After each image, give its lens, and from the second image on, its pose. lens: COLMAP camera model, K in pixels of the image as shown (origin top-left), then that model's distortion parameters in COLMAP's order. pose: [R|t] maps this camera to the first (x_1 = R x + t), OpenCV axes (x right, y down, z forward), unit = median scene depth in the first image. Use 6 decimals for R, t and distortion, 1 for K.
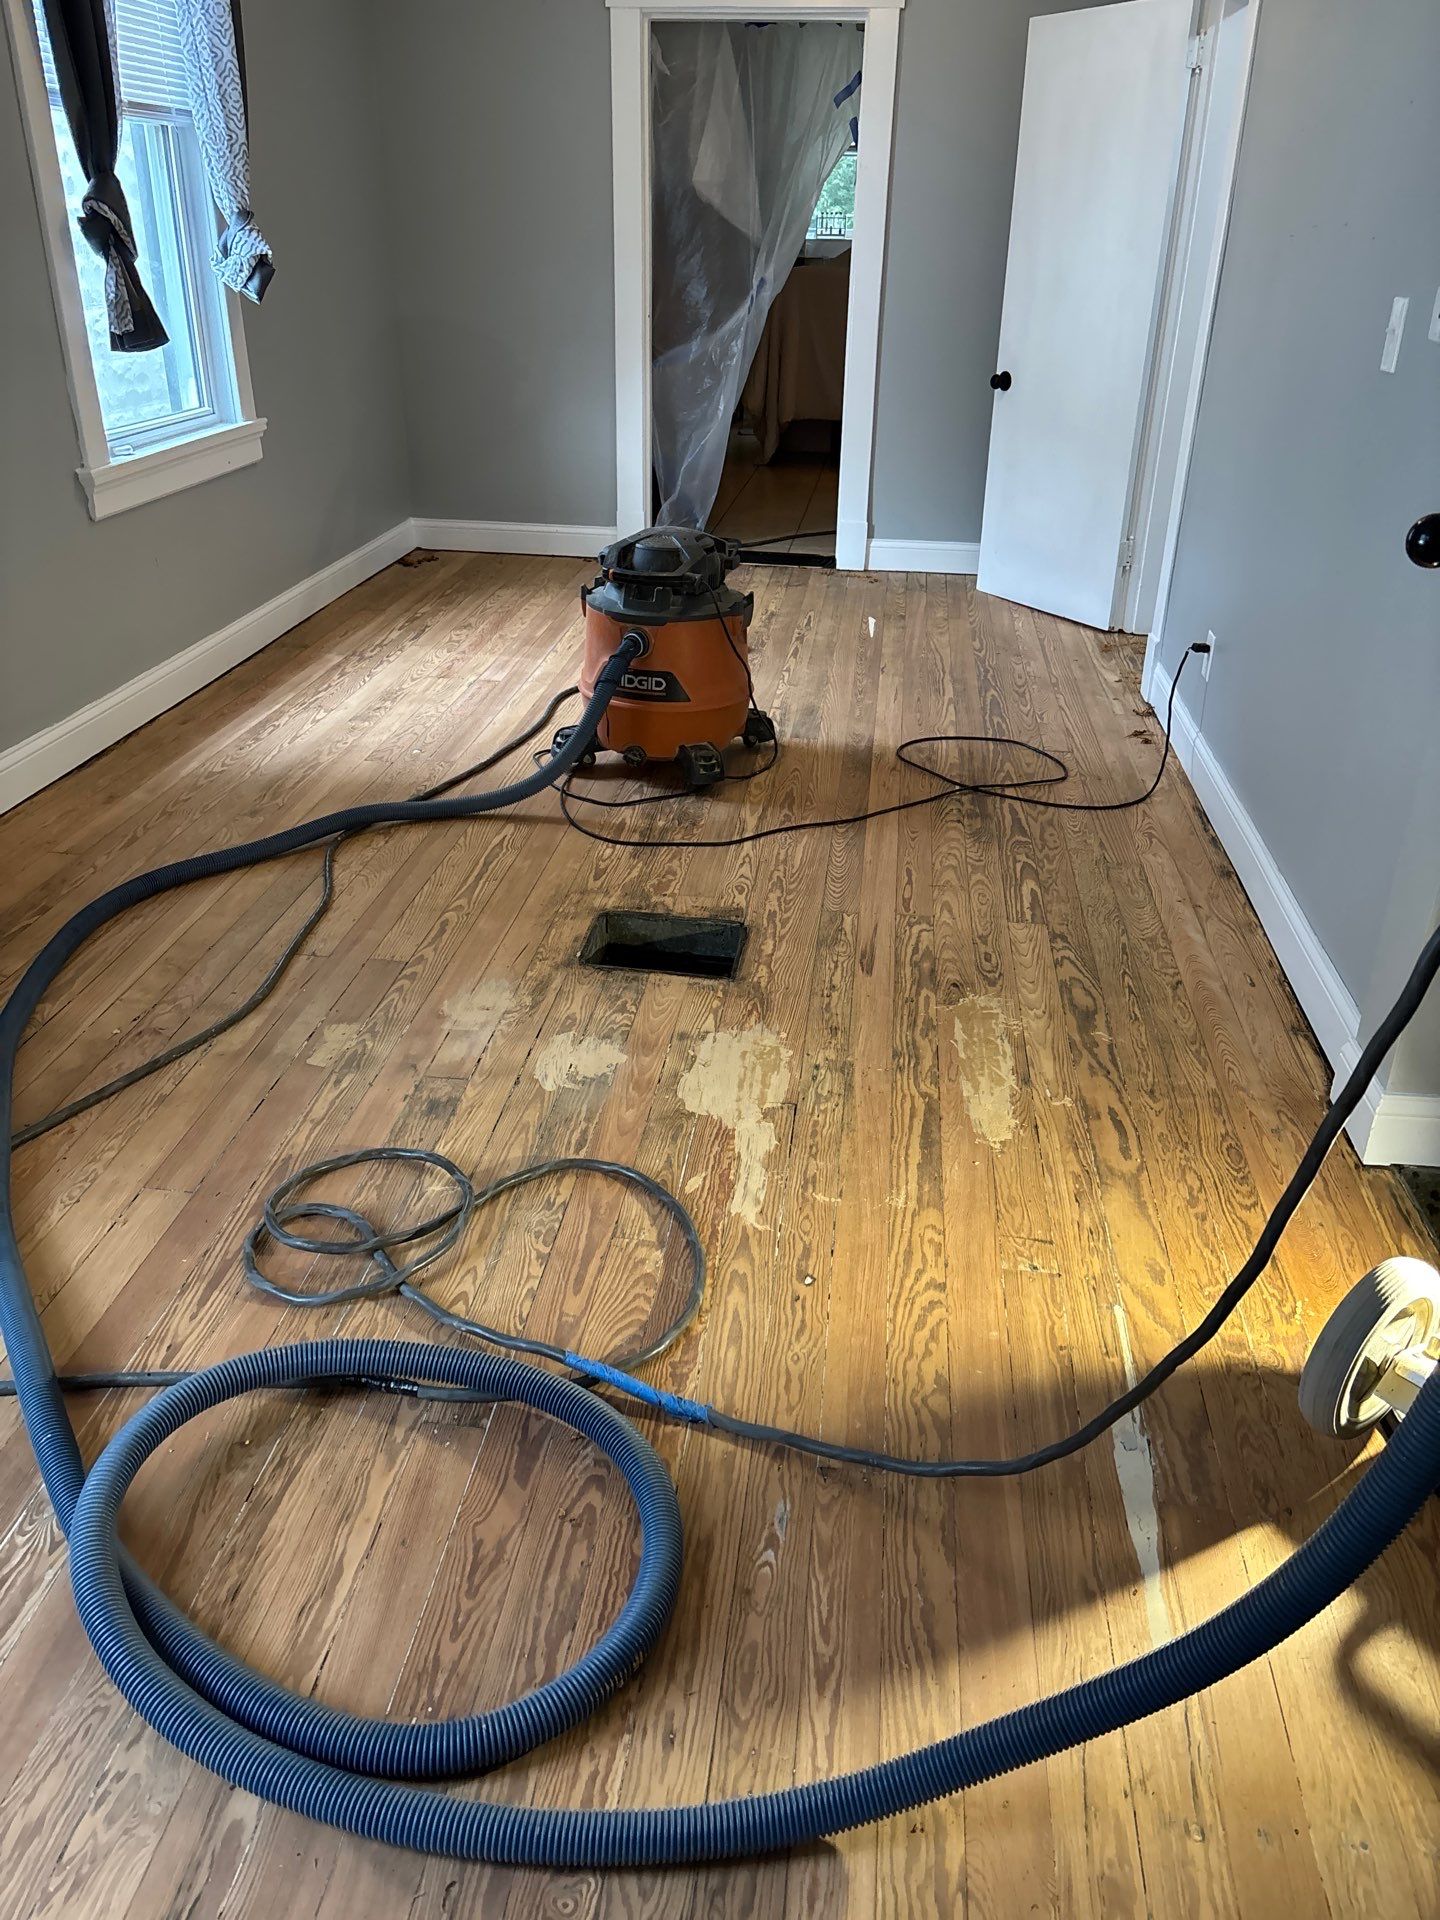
lens RADIAL K [[1462.2, 0, 719.1], [0, 1462.2, 959.1], [0, 0, 1]] dist [0.048204, -0.052001]
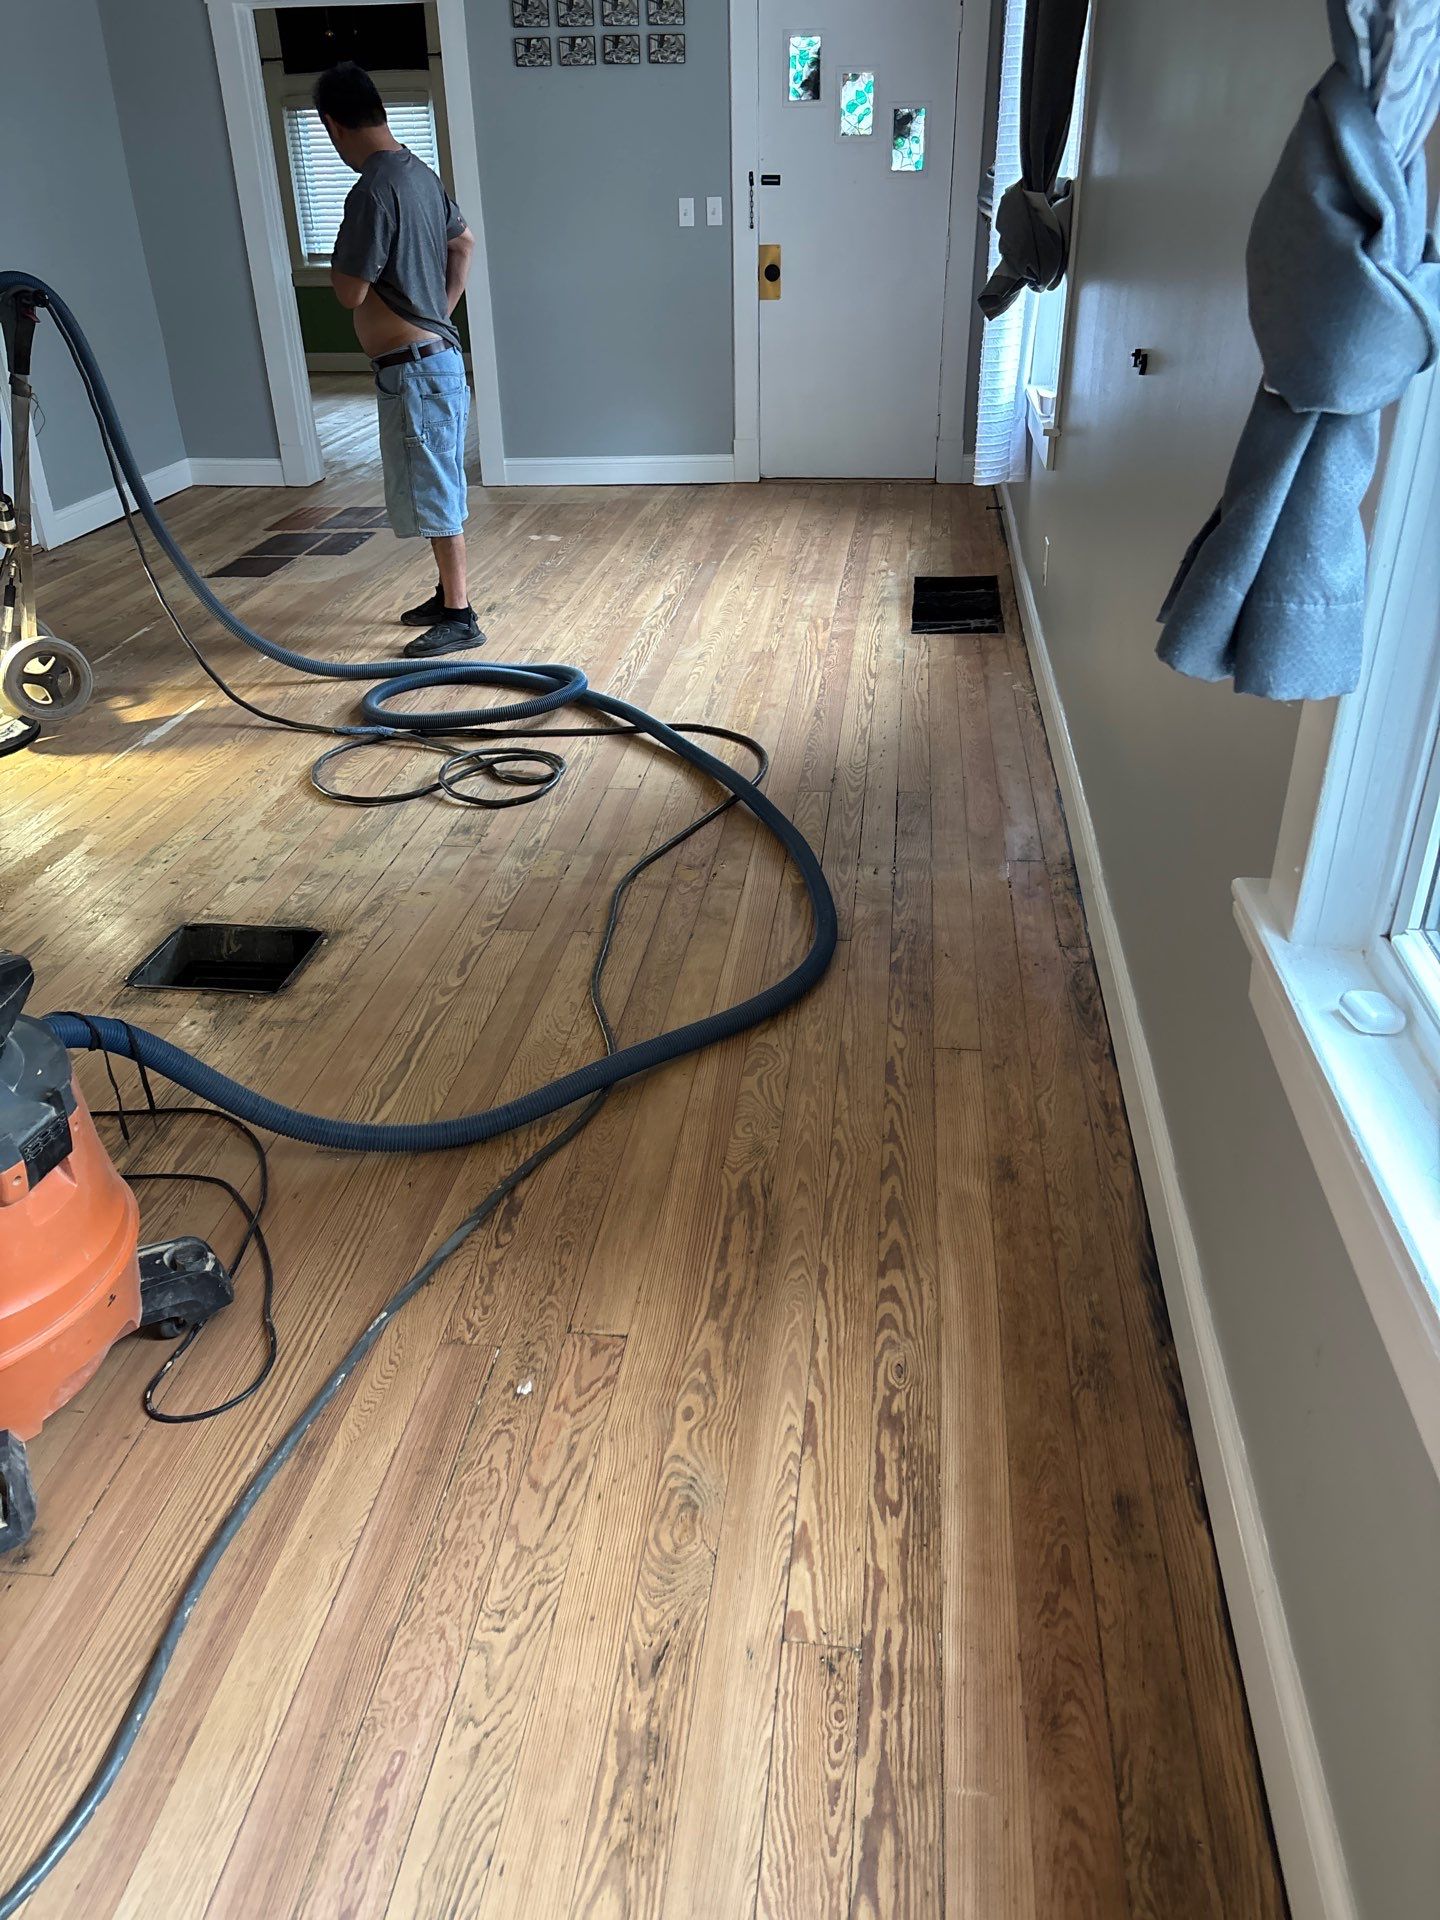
lens RADIAL K [[1462.2, 0, 721.9], [0, 1462.2, 961.9], [0, 0, 1]] dist [0.048204, -0.052001]
pose [[-0.999989, 0.001400, 0.004510, -0.351734], [0.004497, 0.574083, 0.818785, -0.769960], [-0.001443, 0.818796, -0.574083, 1.503701]]
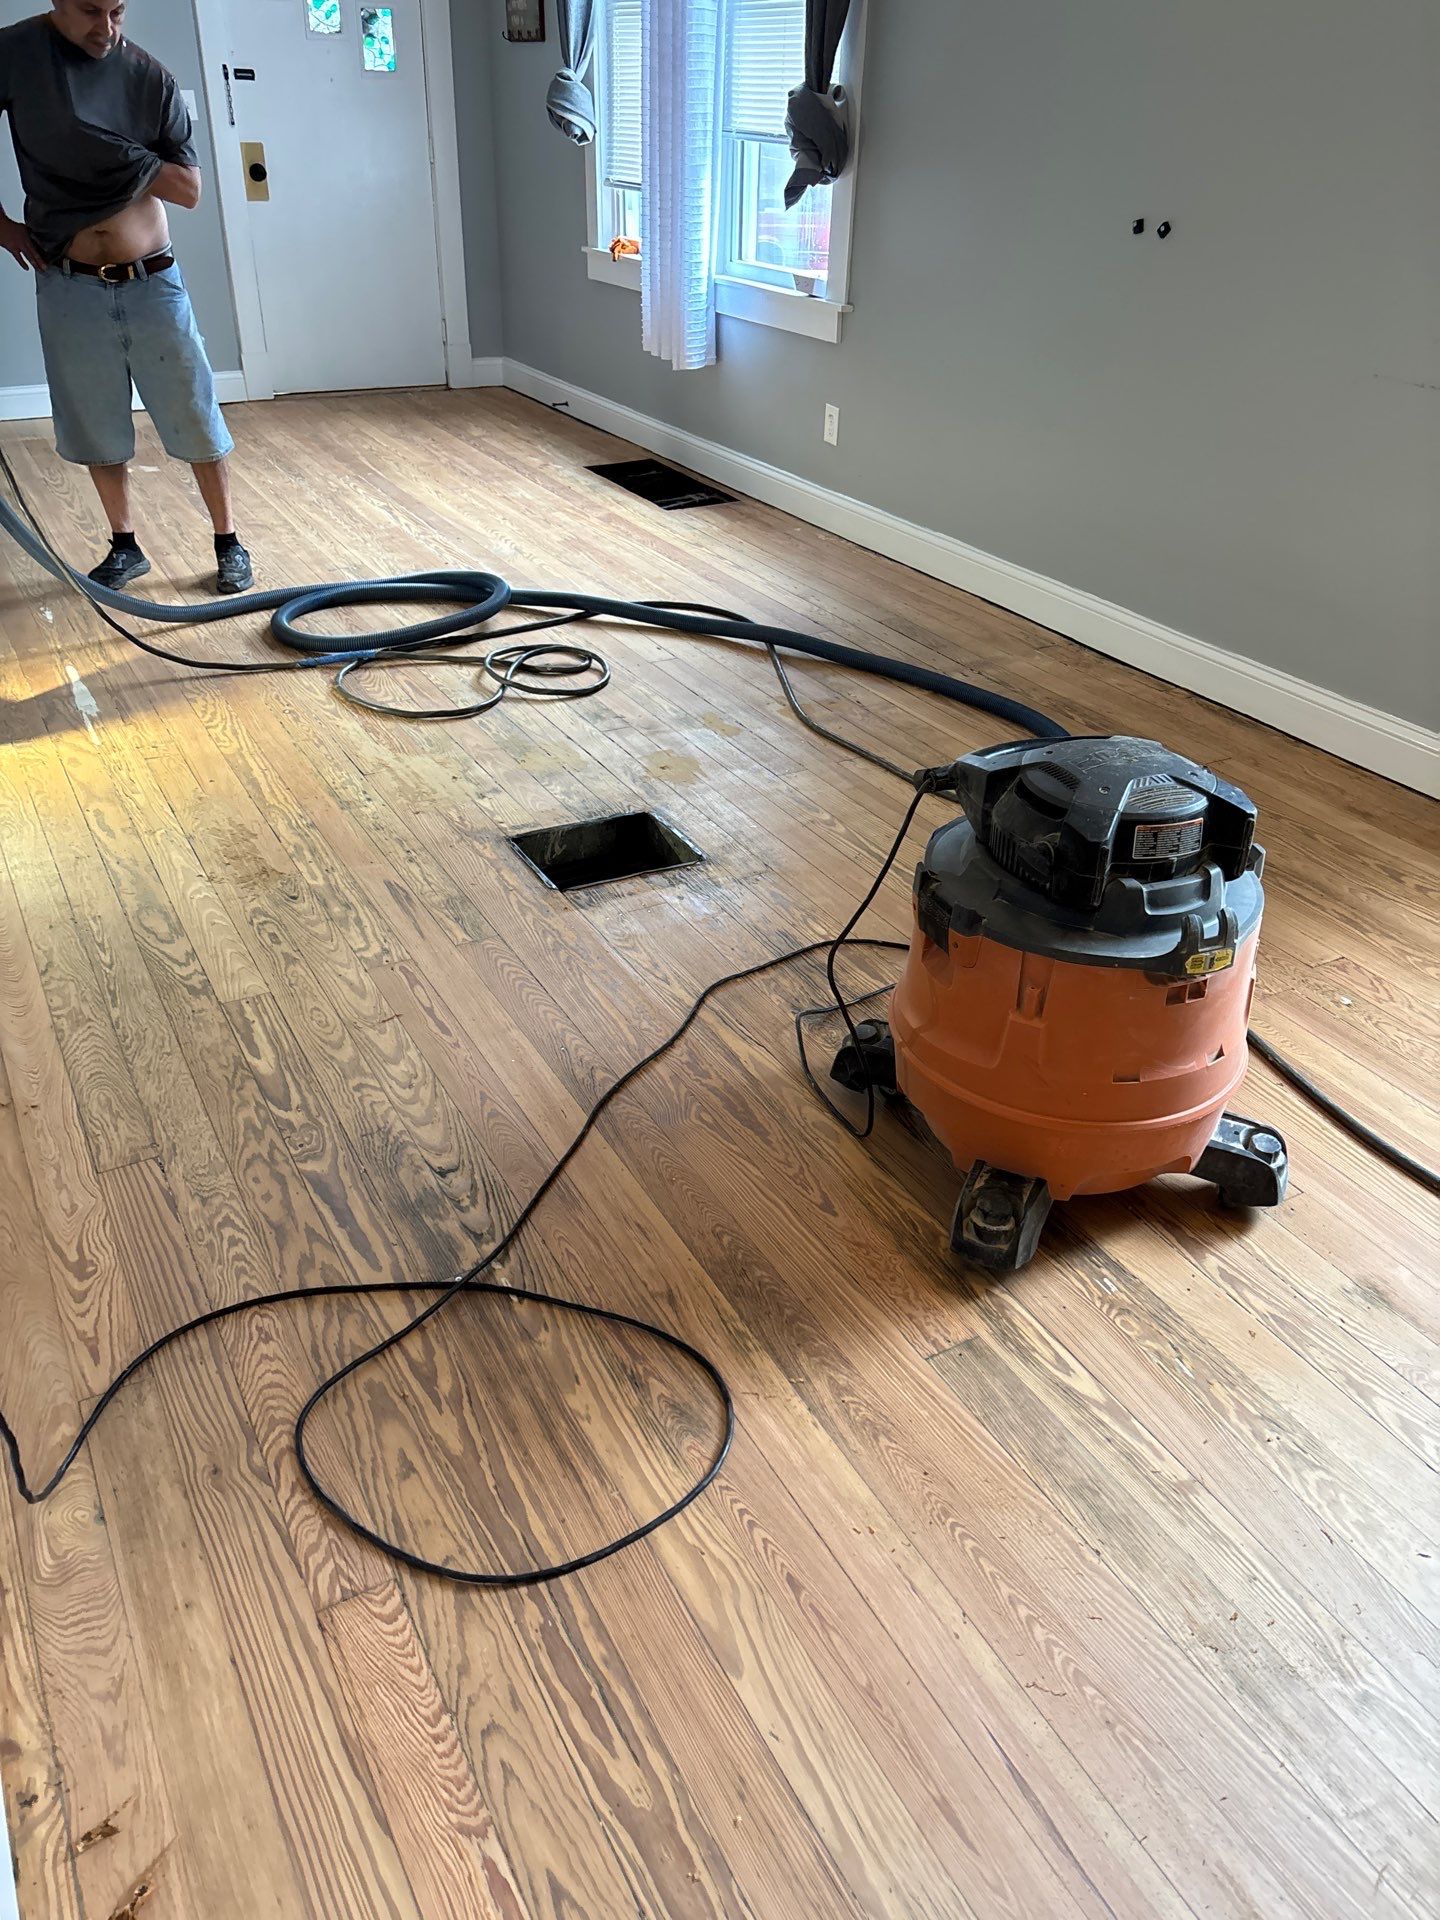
lens RADIAL K [[1462.2, 0, 730.3], [0, 1462.2, 965.7], [0, 0, 1]] dist [0.048204, -0.052001]
pose [[-0.811291, 0.270080, -0.518521, 0.403120], [-0.291951, 0.581251, 0.759547, -0.699842], [0.506529, 0.767596, -0.392713, 1.432257]]
